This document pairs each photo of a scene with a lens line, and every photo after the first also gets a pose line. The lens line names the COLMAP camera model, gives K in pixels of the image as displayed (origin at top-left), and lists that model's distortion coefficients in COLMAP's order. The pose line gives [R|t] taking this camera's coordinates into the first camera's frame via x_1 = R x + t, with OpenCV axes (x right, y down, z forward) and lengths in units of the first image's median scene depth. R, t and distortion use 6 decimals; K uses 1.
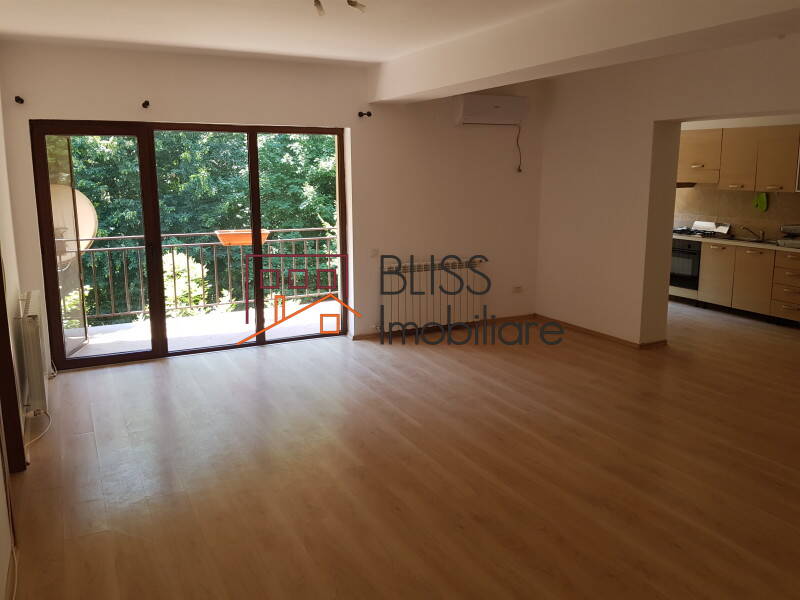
lens RADIAL K [[631.5, 0, 398.4], [0, 631.5, 279.1], [0, 0, 1]] dist [0.001371, -0.000061]
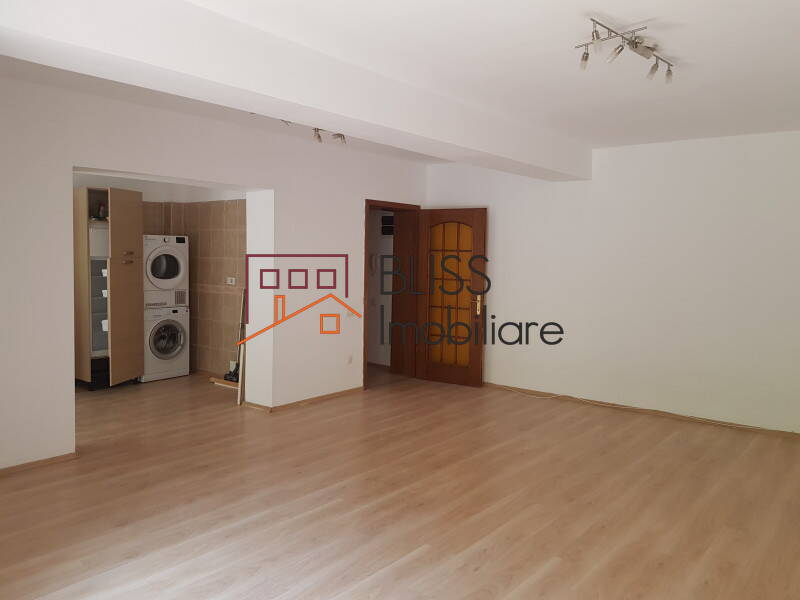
lens RADIAL K [[631.5, 0, 398.4], [0, 631.5, 279.1], [0, 0, 1]] dist [0.001371, -0.000061]
pose [[-0.392786, -0.040466, 0.918739, -0.576372], [0.149005, 0.983030, 0.107002, -0.156005], [-0.907478, 0.178925, -0.380091, 1.129068]]
